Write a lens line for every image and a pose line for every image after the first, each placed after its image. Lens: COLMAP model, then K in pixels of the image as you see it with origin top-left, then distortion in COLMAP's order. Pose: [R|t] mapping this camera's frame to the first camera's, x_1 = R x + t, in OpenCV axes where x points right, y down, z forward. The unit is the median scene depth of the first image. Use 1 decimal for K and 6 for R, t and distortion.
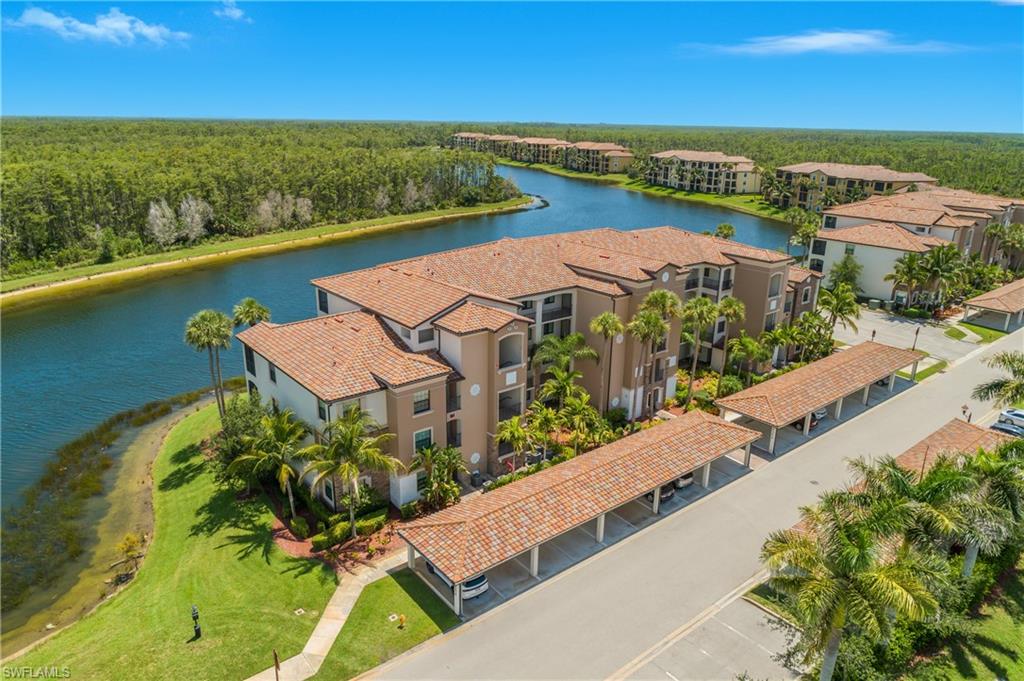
lens RADIAL K [[681.1, 0, 512.0], [0, 681.1, 340.5], [0, 0, 1]] dist [-0.005222, 0.001717]
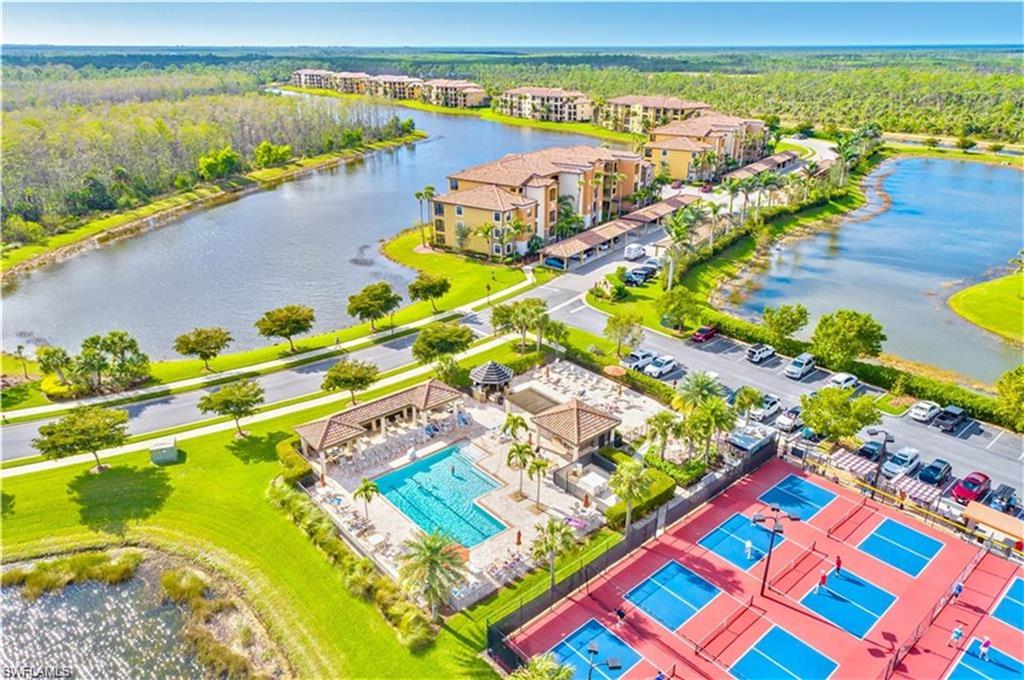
lens RADIAL K [[681.1, 0, 512.0], [0, 681.1, 340.0], [0, 0, 1]] dist [-0.005222, 0.001717]
pose [[0.964751, -0.121293, 0.233545, -0.158176], [0.098304, 0.989309, 0.107721, 0.051784], [-0.244114, -0.080965, 0.966361, -0.288883]]
